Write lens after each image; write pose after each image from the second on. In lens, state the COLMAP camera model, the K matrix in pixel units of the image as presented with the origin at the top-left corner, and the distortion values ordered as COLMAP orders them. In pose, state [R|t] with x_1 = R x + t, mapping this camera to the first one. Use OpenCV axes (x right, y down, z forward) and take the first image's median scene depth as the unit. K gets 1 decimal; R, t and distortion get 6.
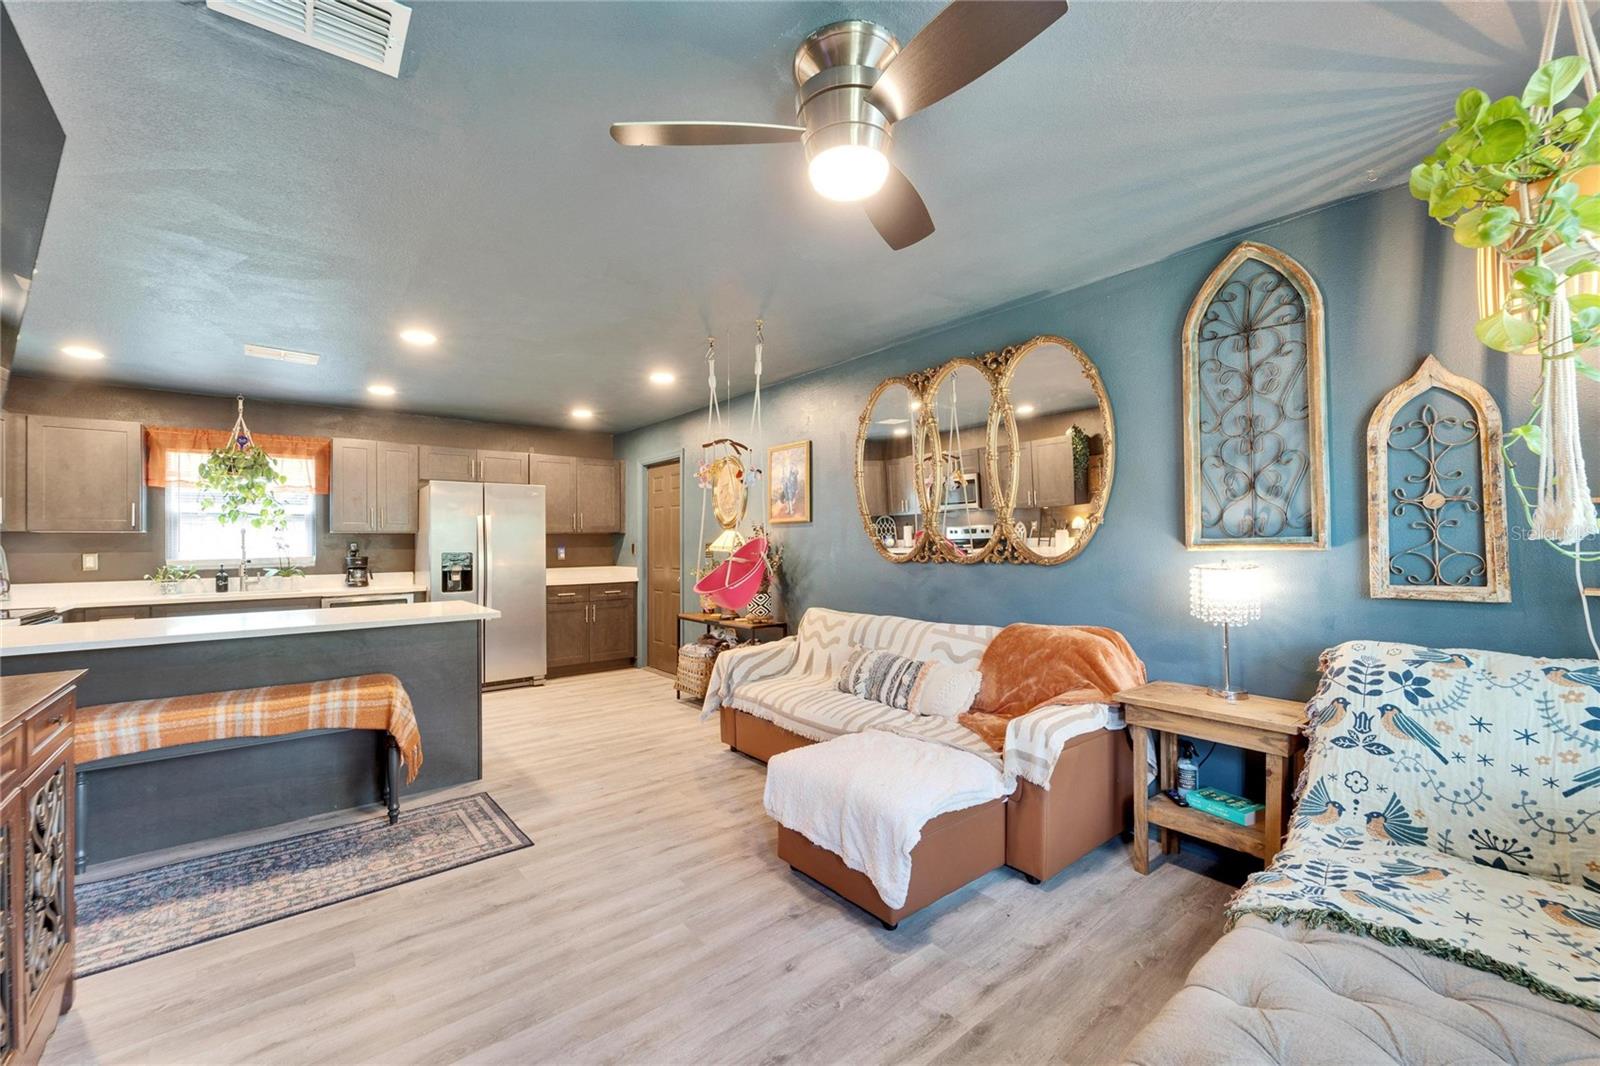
lens RADIAL K [[644.2, 0, 794.4], [0, 644.2, 536.4], [0, 0, 1]] dist [0.001888, -0.000166]
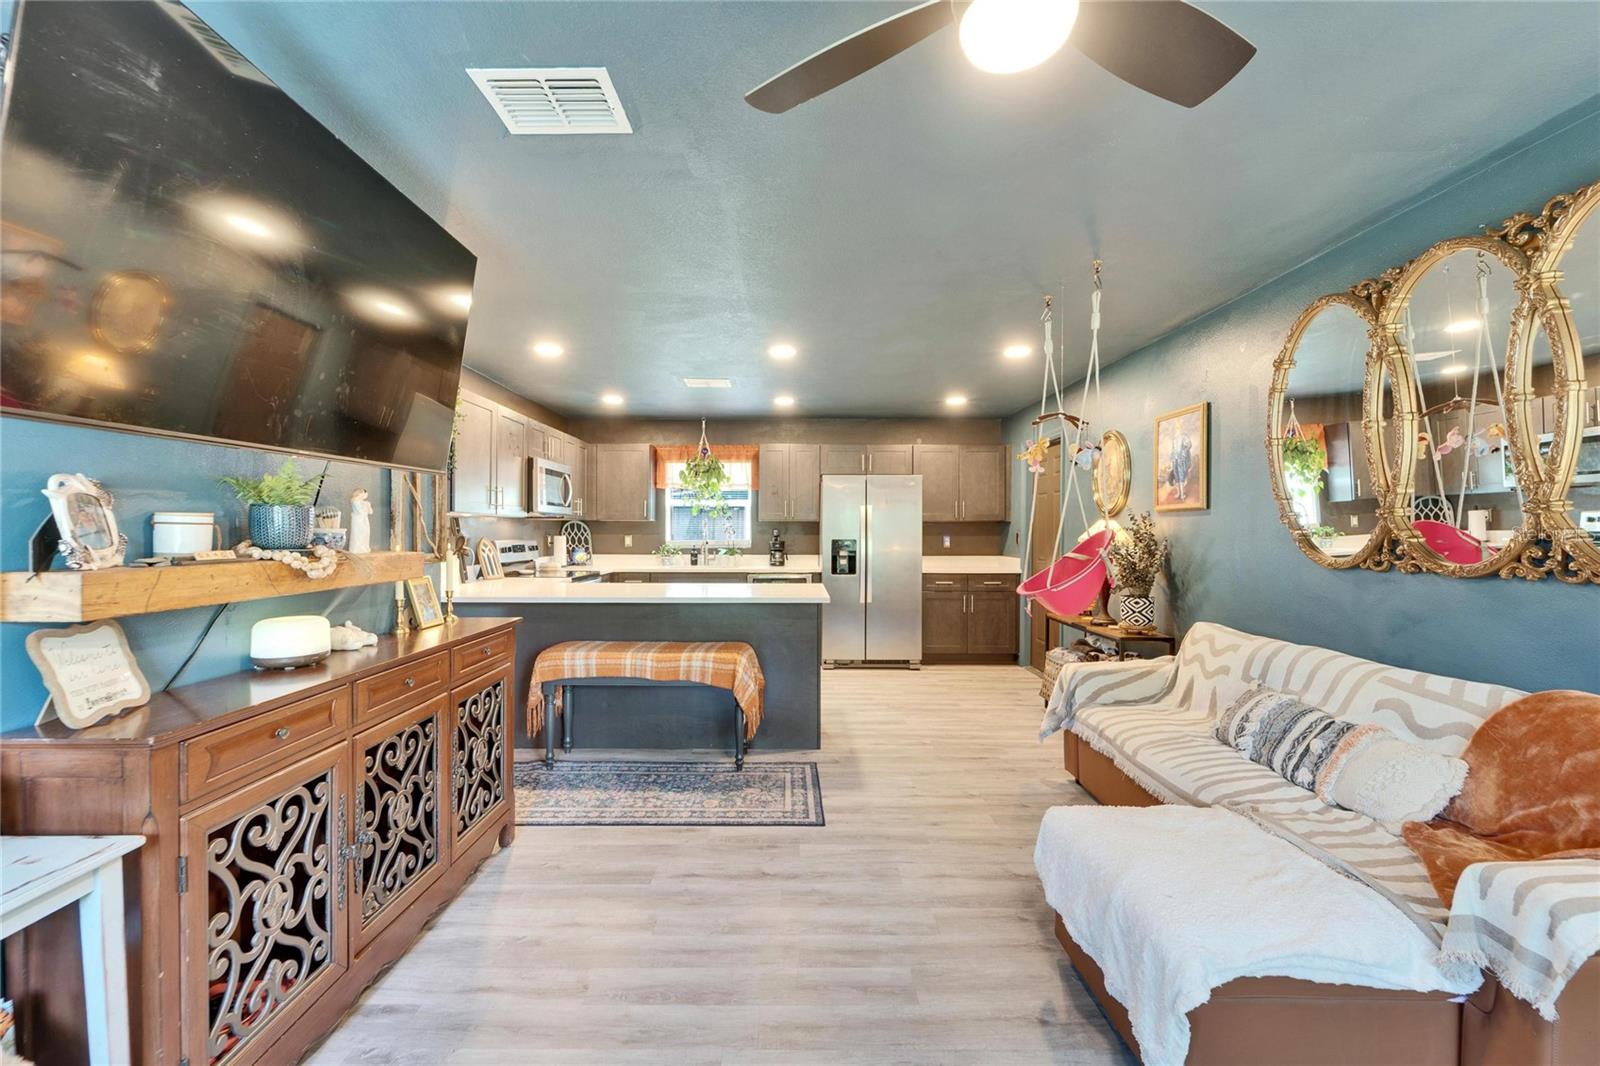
lens RADIAL K [[639.8, 0, 790.4], [0, 639.8, 527.5], [0, 0, 1]] dist [-0.000068, -0.000573]
pose [[0.776894, 0.008543, -0.629573, 0.163401], [-0.003660, 0.999952, 0.009053, -0.008057], [0.629621, -0.004729, 0.776888, 0.141928]]
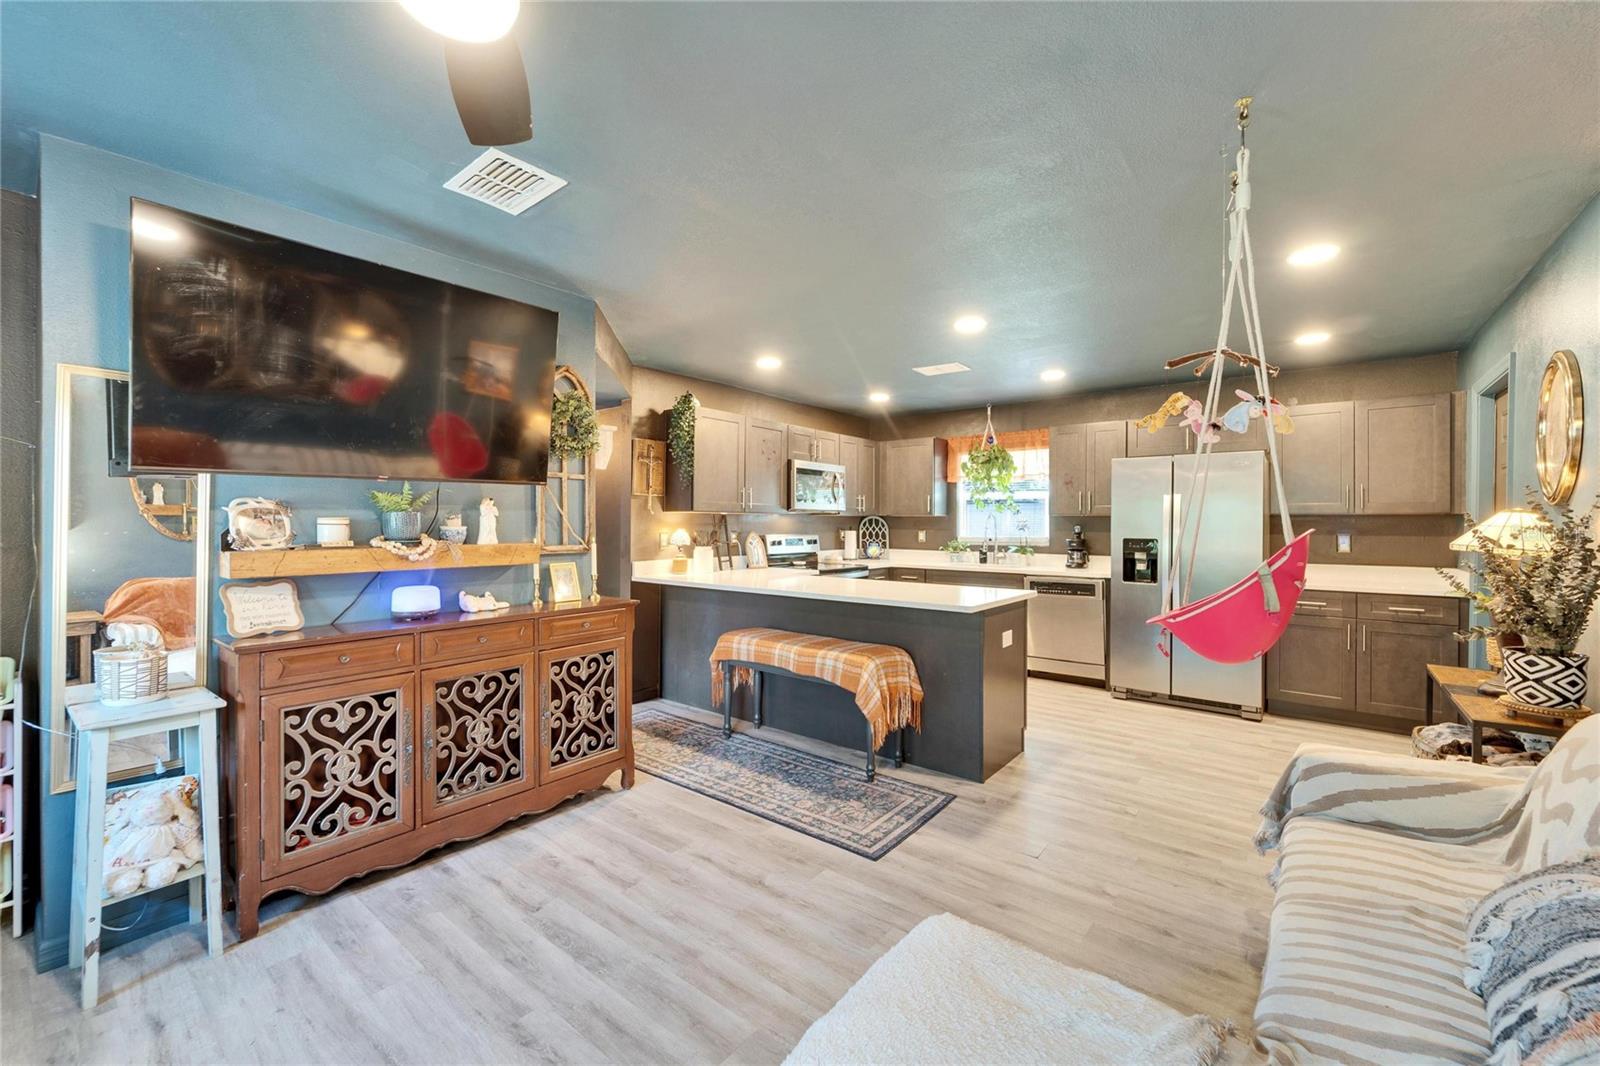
lens RADIAL K [[645.1, 0, 793.7], [0, 645.1, 521.8], [0, 0, 1]] dist [0.003419, -0.000118]
pose [[0.213974, 0.009229, -0.976796, 0.391274], [0.003830, 0.999940, 0.010287, -0.013567], [0.976832, -0.005942, 0.213926, 0.577775]]
